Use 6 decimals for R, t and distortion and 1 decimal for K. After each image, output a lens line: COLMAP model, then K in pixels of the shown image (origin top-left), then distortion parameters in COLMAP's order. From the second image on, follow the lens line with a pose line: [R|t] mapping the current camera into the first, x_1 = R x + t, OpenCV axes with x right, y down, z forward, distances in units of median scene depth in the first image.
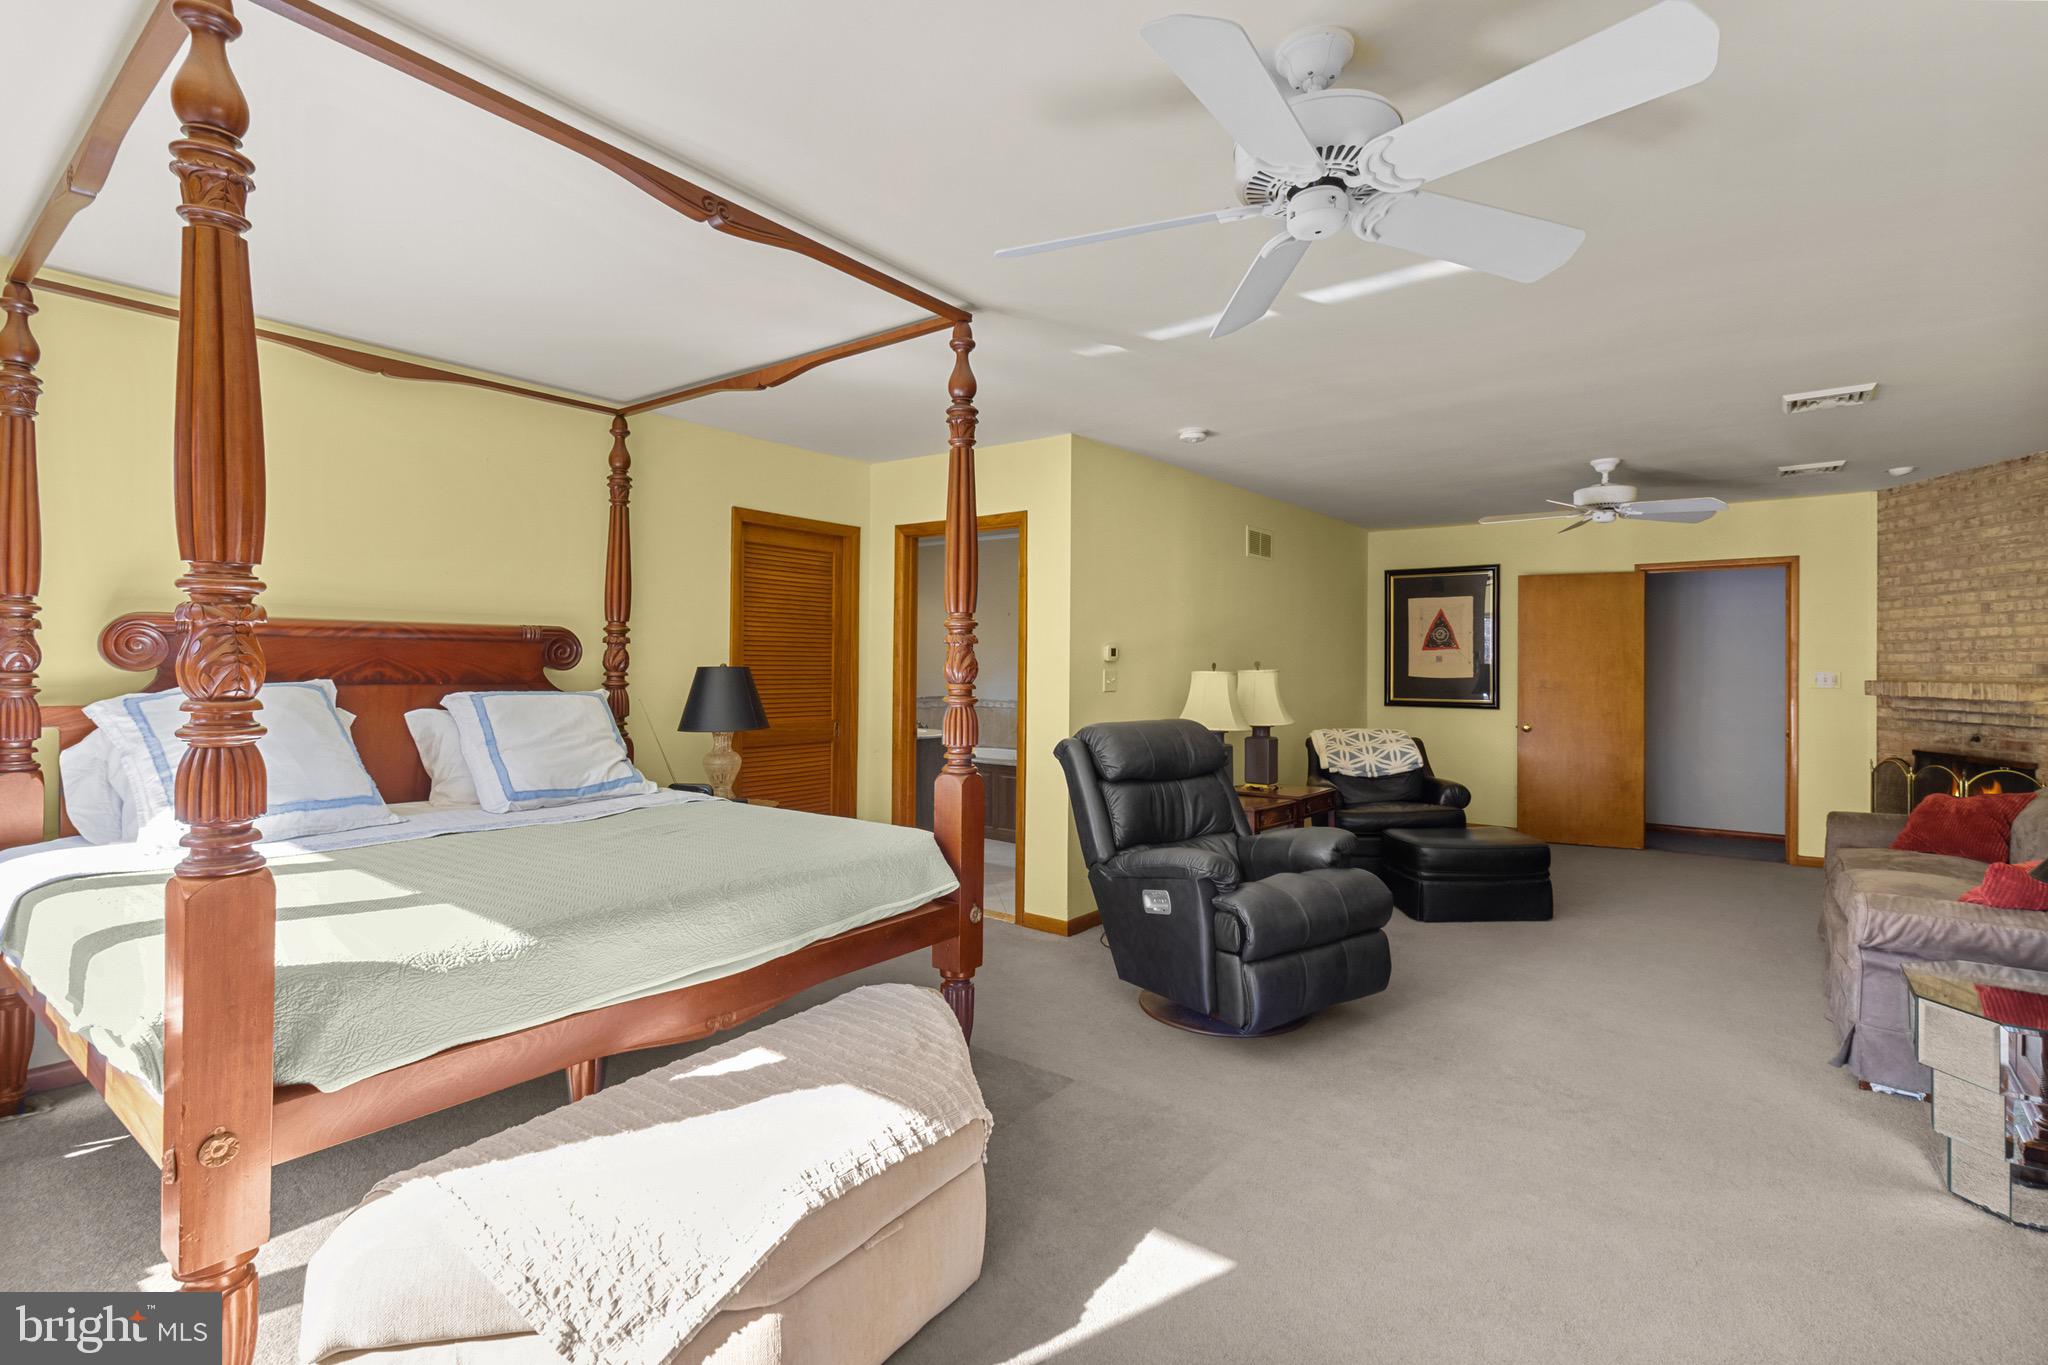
lens RADIAL K [[951.3, 0, 1012.7], [0, 951.3, 663.3], [0, 0, 1]] dist [-0.001173, -0.000583]
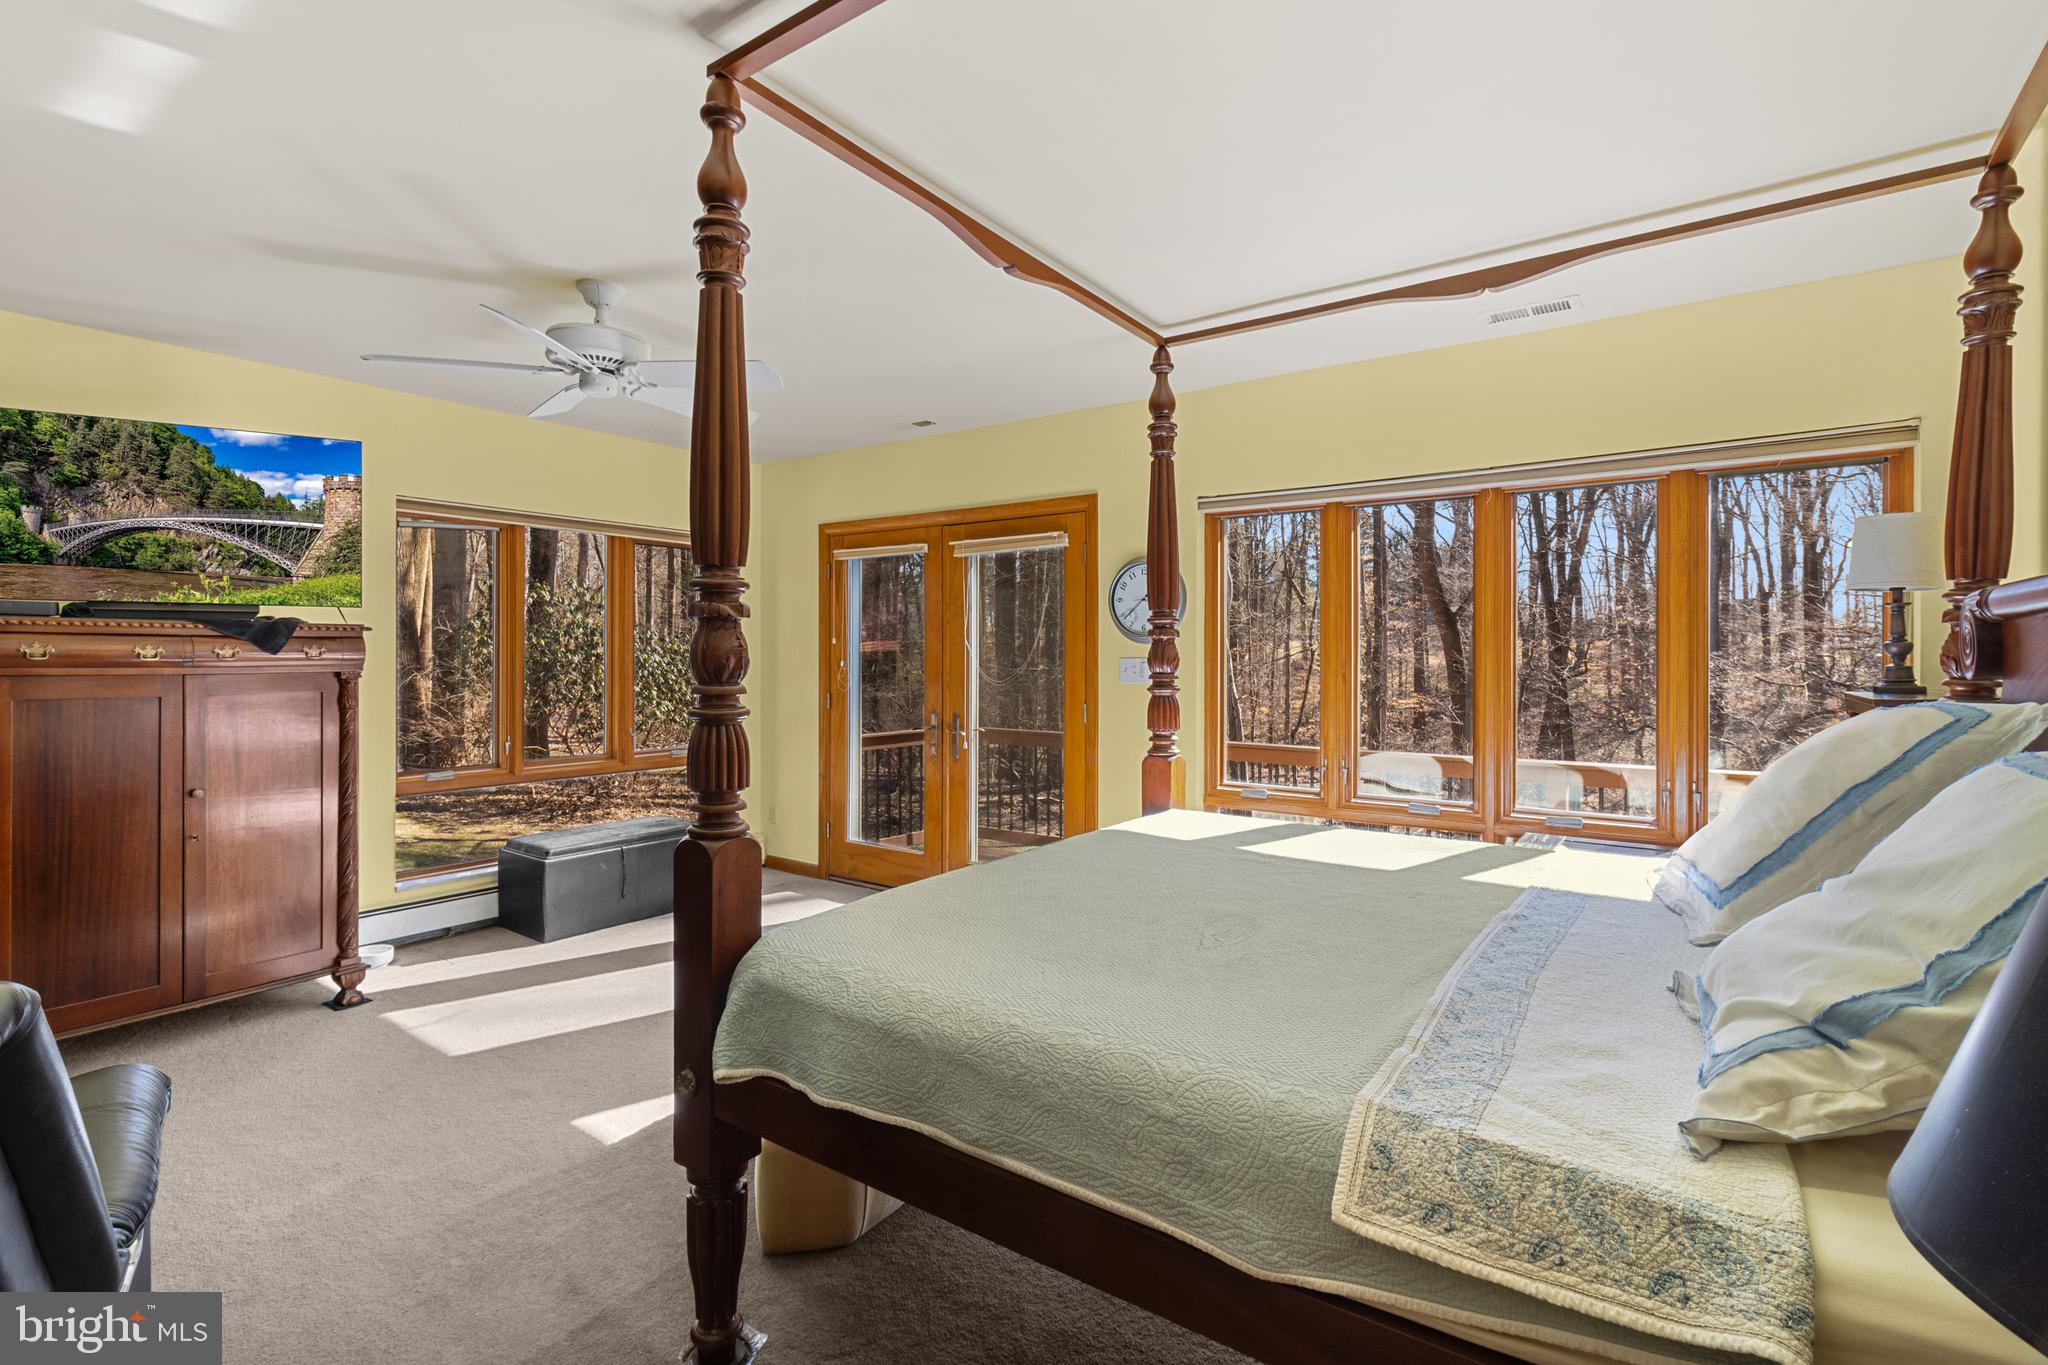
lens RADIAL K [[951.3, 0, 1023.9], [0, 951.3, 675.4], [0, 0, 1]] dist [-0.001173, -0.000583]
pose [[-0.998991, -0.005809, -0.044530, -0.124920], [-0.006525, 0.999851, 0.015951, 0.002906], [0.044431, 0.016225, -0.998881, 0.936326]]
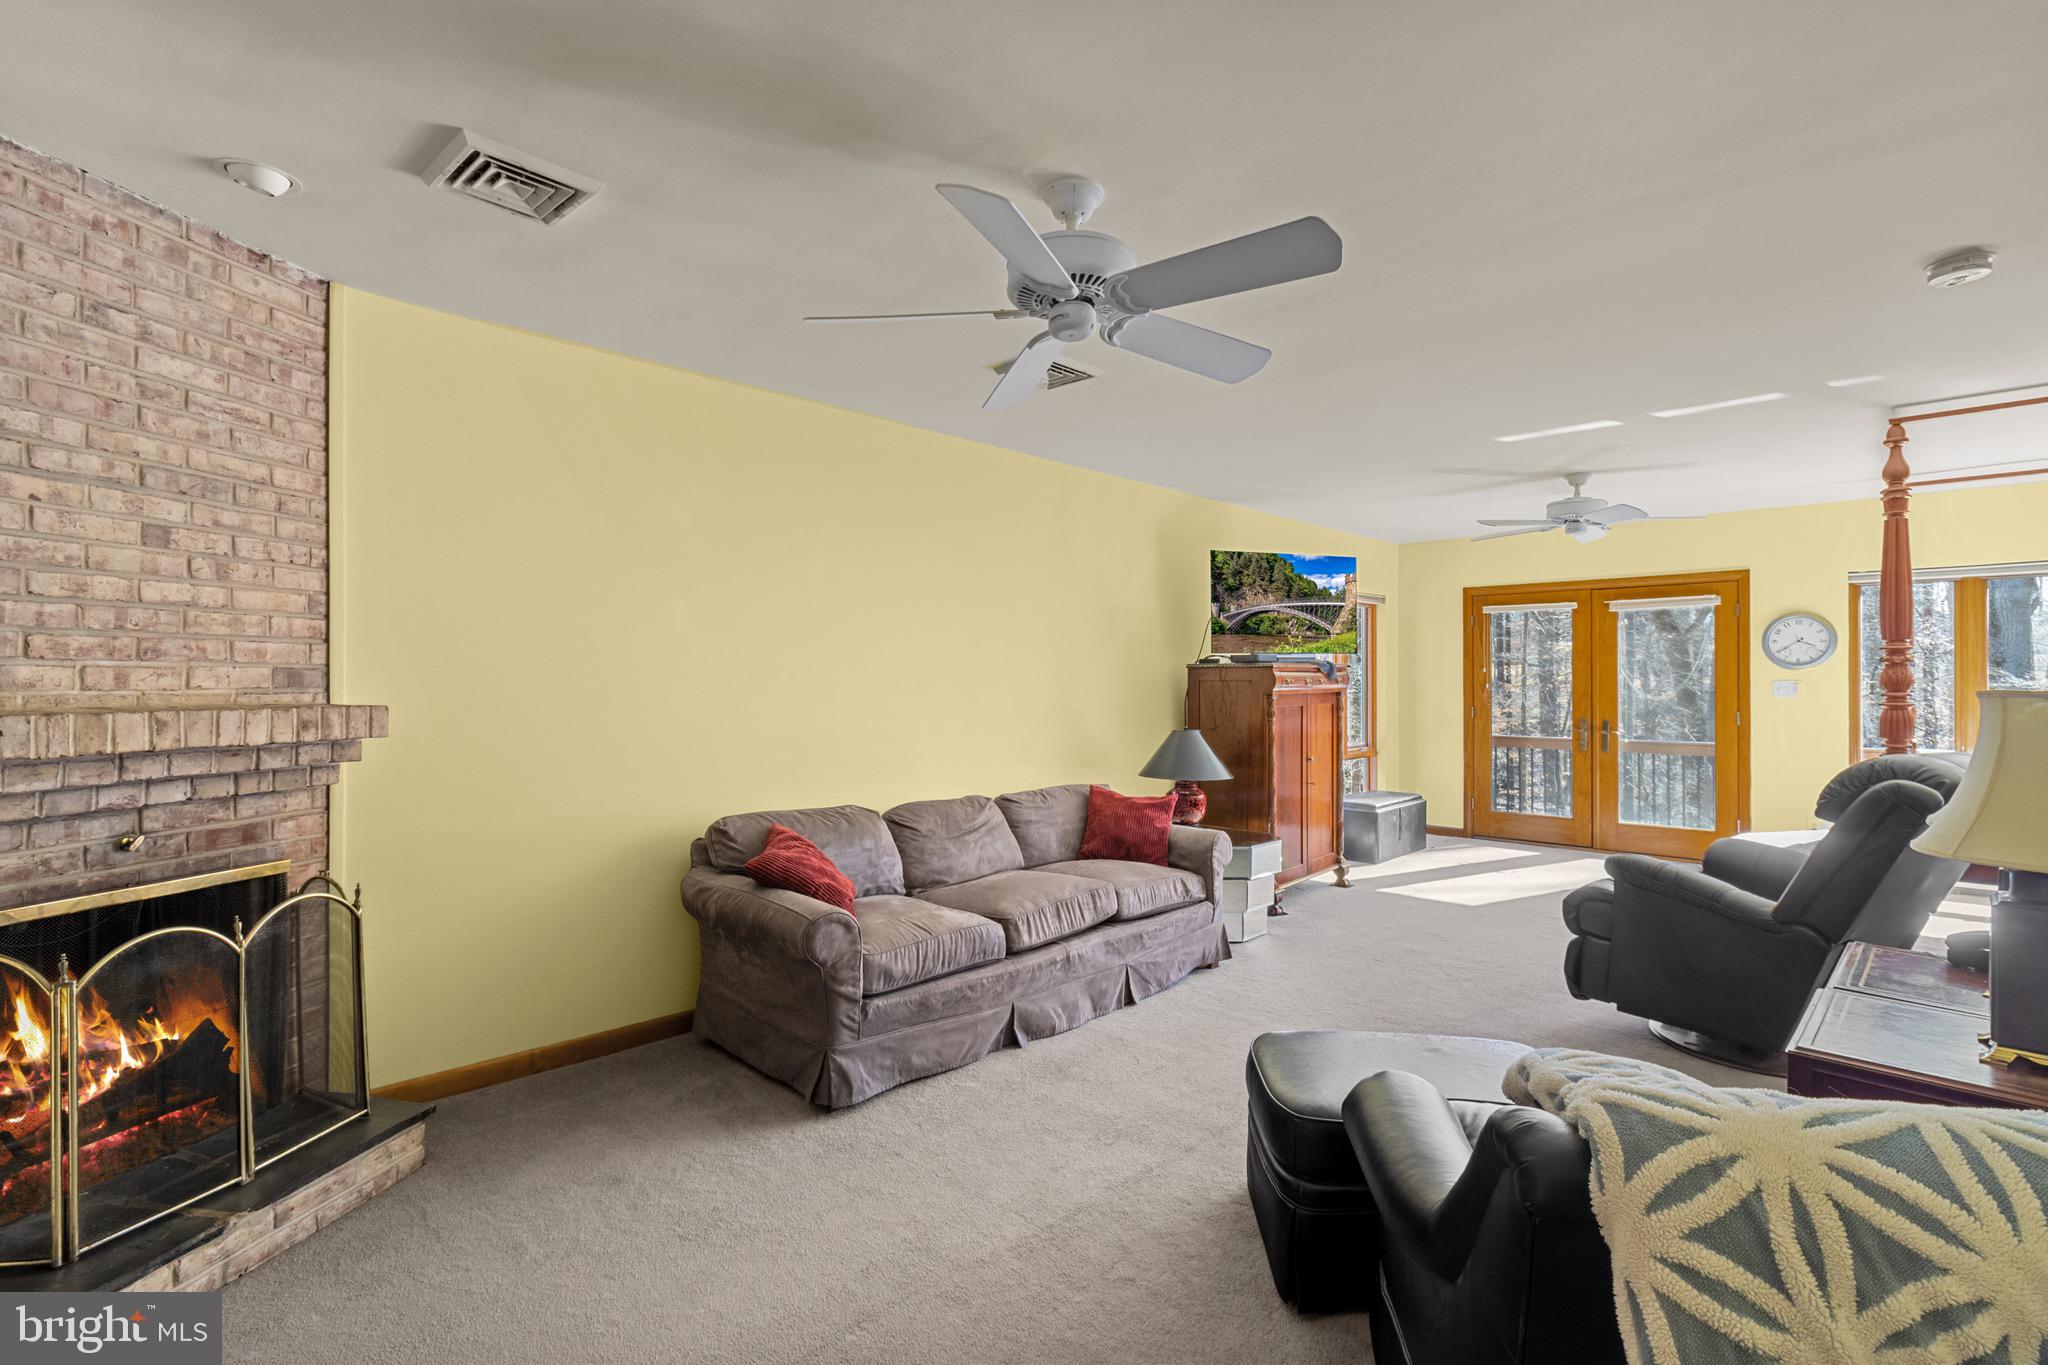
lens RADIAL K [[951.3, 0, 1026.9], [0, 951.3, 675.5], [0, 0, 1]] dist [-0.001173, -0.000583]
pose [[-0.995177, -0.003345, 0.098042, 0.607440], [-0.004055, 0.999967, -0.007040, 0.007151], [-0.098016, -0.007403, -0.995157, 1.438310]]
